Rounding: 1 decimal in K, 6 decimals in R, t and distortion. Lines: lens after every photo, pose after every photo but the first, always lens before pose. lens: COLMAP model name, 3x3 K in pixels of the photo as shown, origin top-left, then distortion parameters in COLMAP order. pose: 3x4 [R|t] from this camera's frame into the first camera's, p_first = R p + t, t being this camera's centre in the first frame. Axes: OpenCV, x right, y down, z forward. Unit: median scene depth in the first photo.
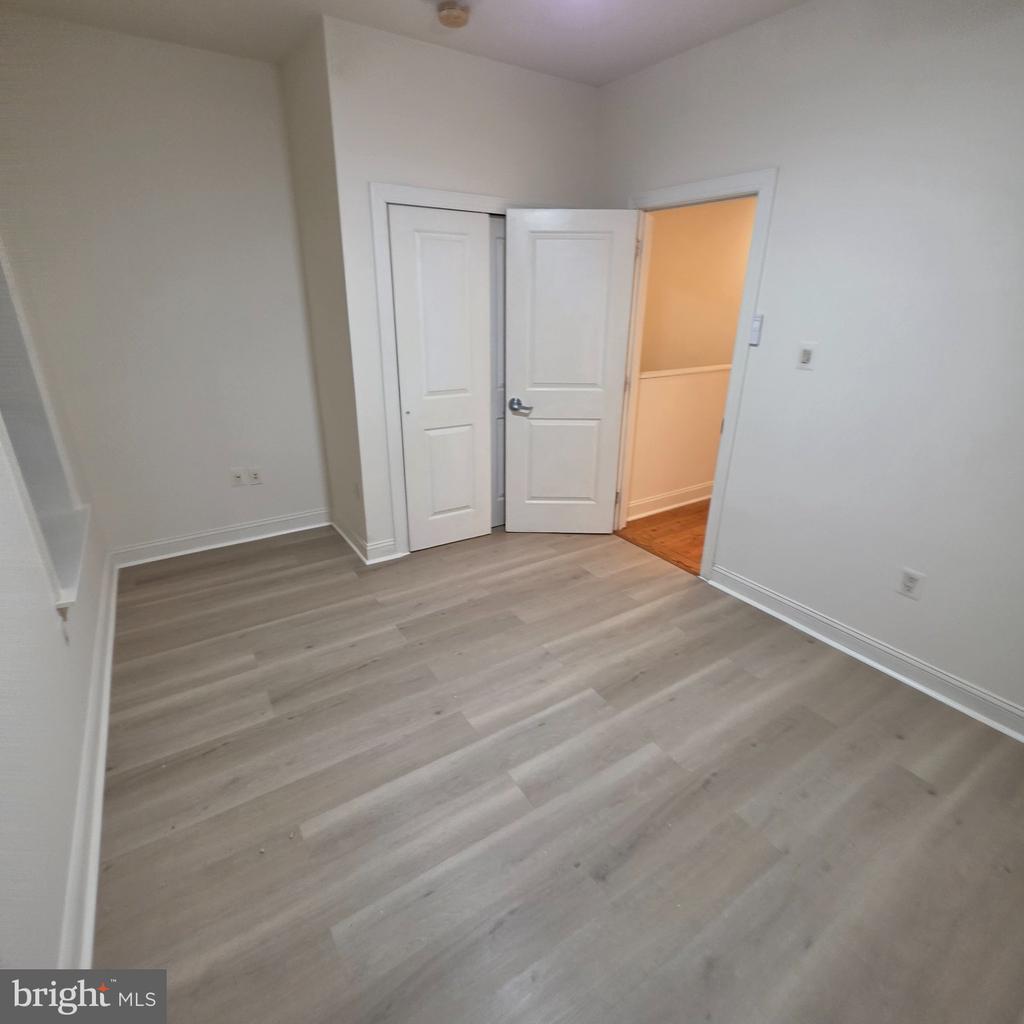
lens RADIAL K [[542.4, 0, 512.9], [0, 542.4, 507.4], [0, 0, 1]] dist [-0.003726, 0.000255]
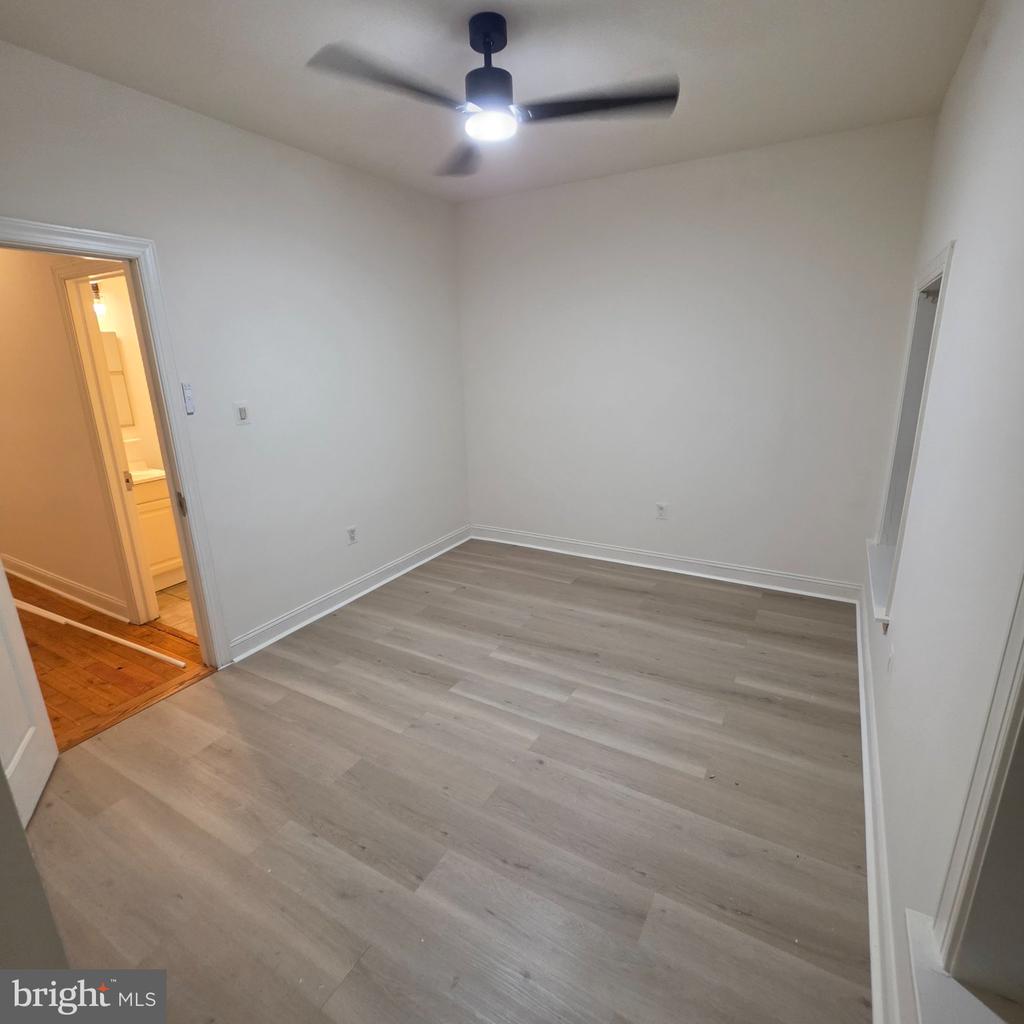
lens RADIAL K [[542.4, 0, 512.9], [0, 542.4, 507.4], [0, 0, 1]] dist [-0.003726, 0.000255]
pose [[-0.440341, -0.249178, 0.862560, -0.804346], [0.354019, 0.834691, 0.421855, -0.423189], [-0.825088, 0.491122, -0.279335, 1.020666]]
